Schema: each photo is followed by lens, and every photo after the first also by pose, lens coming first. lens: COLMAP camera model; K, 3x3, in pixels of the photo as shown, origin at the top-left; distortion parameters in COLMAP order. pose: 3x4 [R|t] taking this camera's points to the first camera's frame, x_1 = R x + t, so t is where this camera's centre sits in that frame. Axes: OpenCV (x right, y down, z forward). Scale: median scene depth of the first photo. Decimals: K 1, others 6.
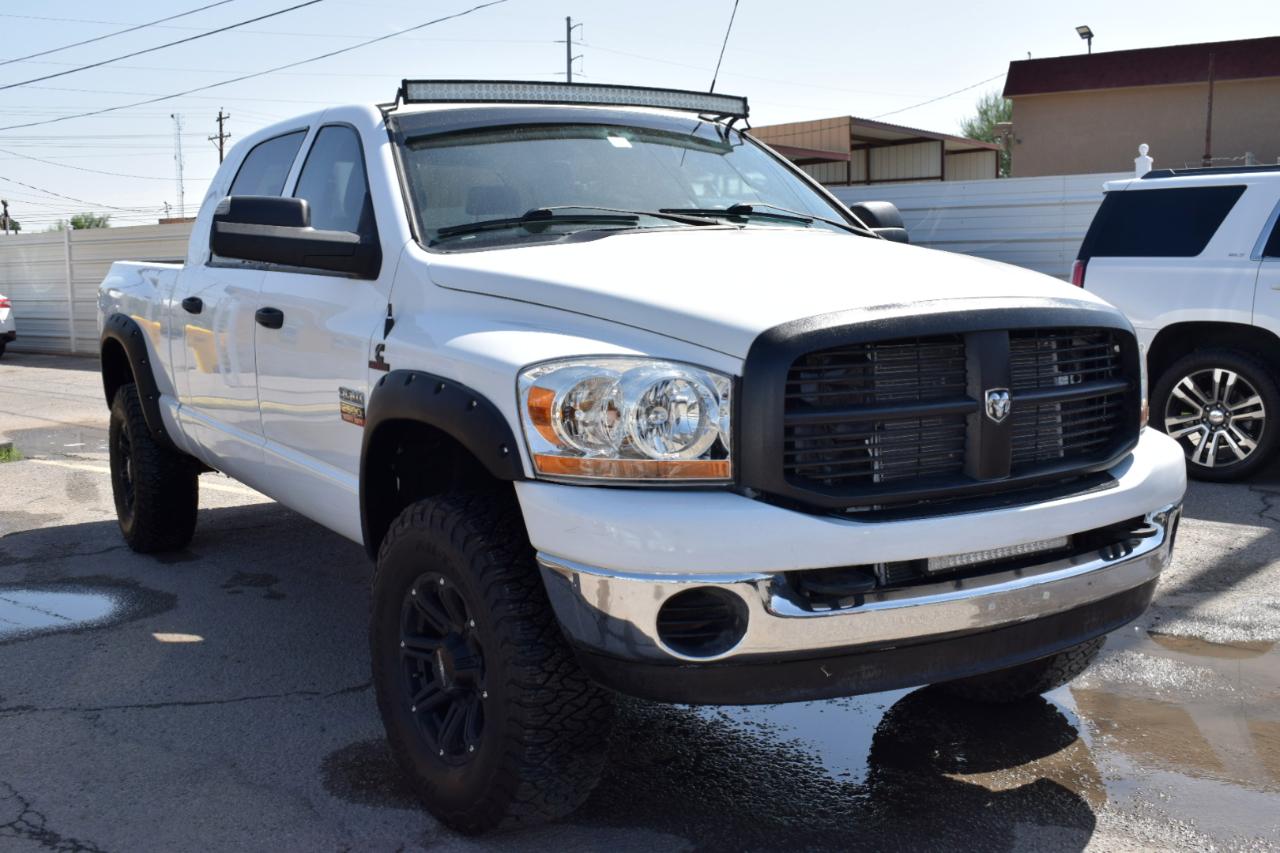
lens RADIAL K [[1370.9, 0, 640.0], [0, 1370.9, 426.5], [0, 0, 1]] dist [0.001093, -0.704656]
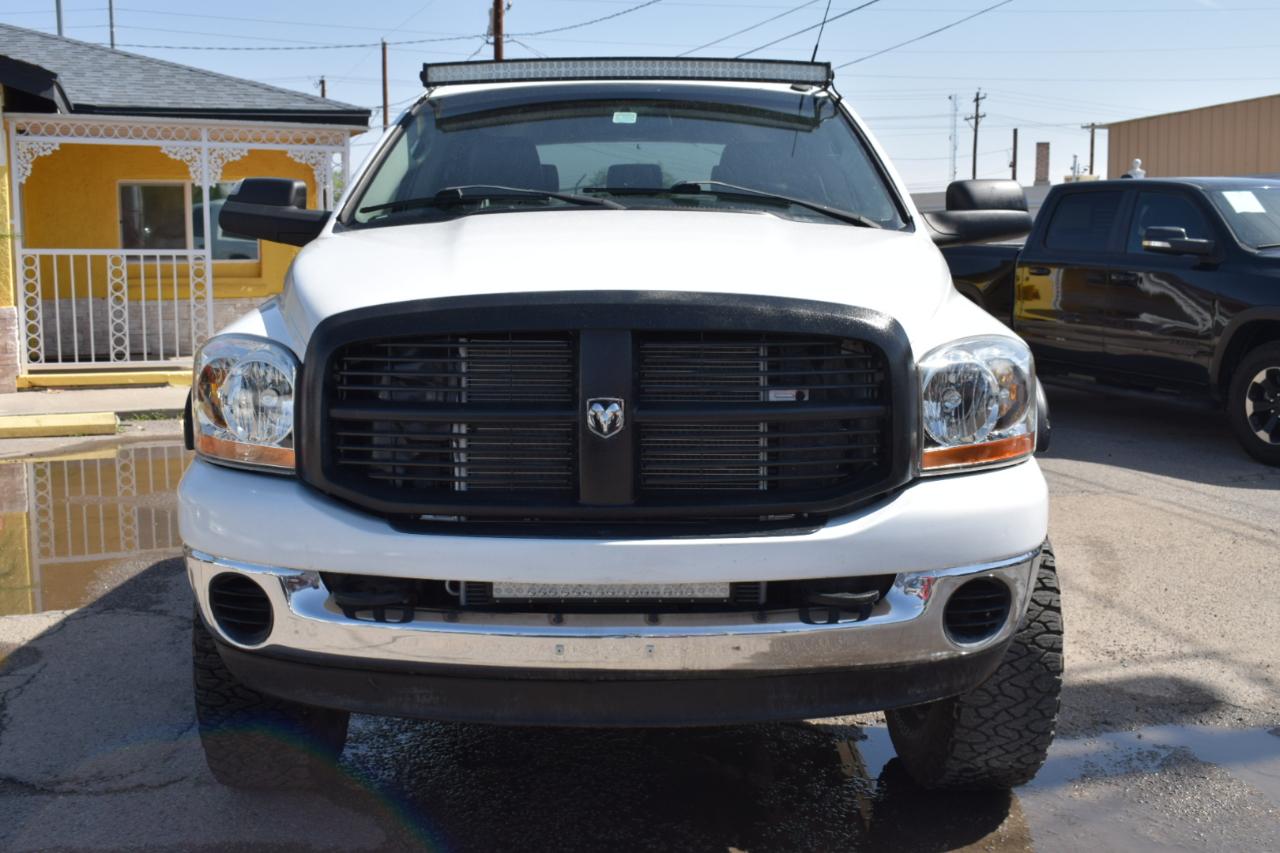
lens RADIAL K [[1326.2, 0, 640.0], [0, 1326.2, 426.5], [0, 0, 1]] dist [-0.021185, 0.001082]
pose [[0.851524, 0.086844, -0.517074, 0.492431], [-0.076764, 0.996210, 0.040900, -0.031437], [0.518667, 0.004865, 0.854963, 0.216667]]
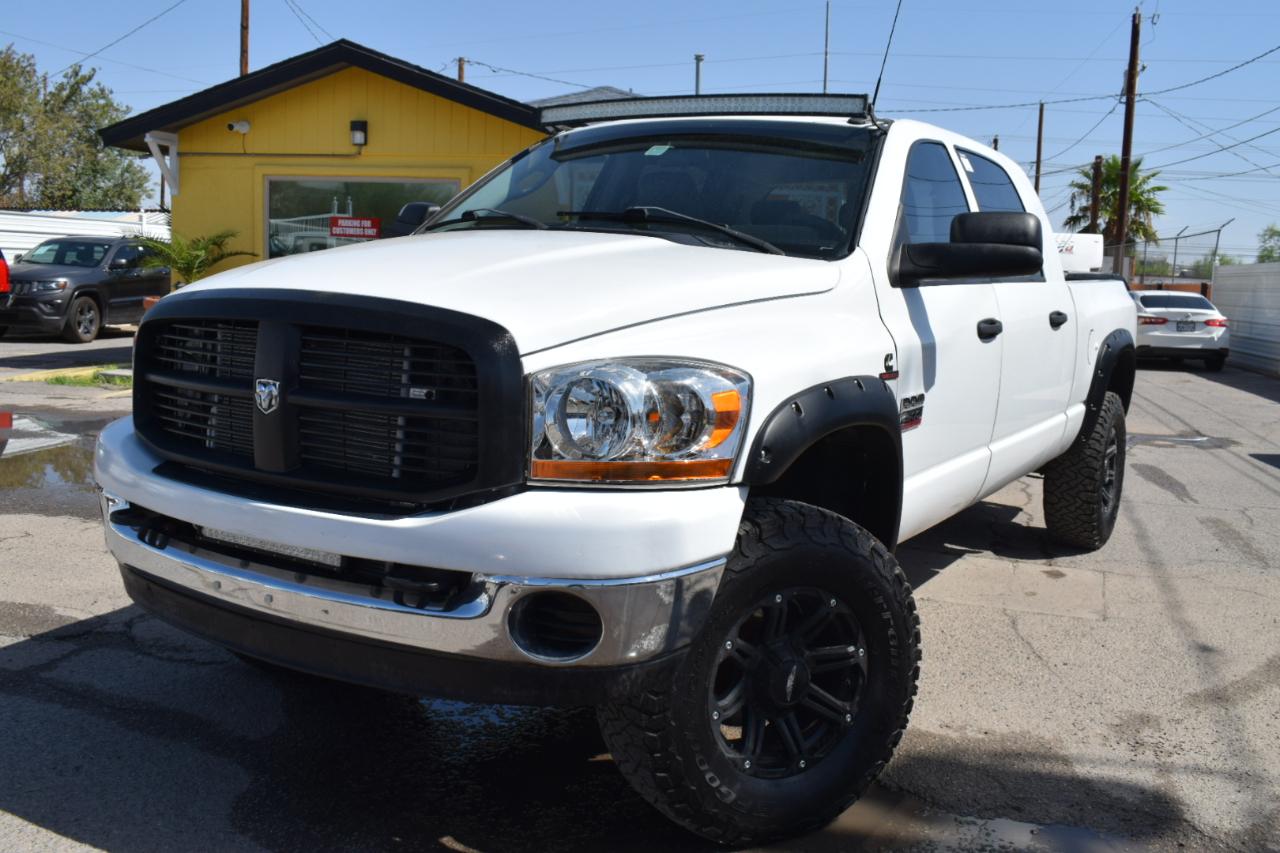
lens RADIAL K [[1199.6, 0, 620.5], [0, 1199.6, 423.4], [0, 0, 1]] dist [-0.099781, 0.005301]
pose [[0.472073, 0.148518, -0.868959, 0.793309], [-0.156680, 0.984148, 0.083087, -0.075447], [0.867524, 0.096926, 0.487860, 0.561586]]
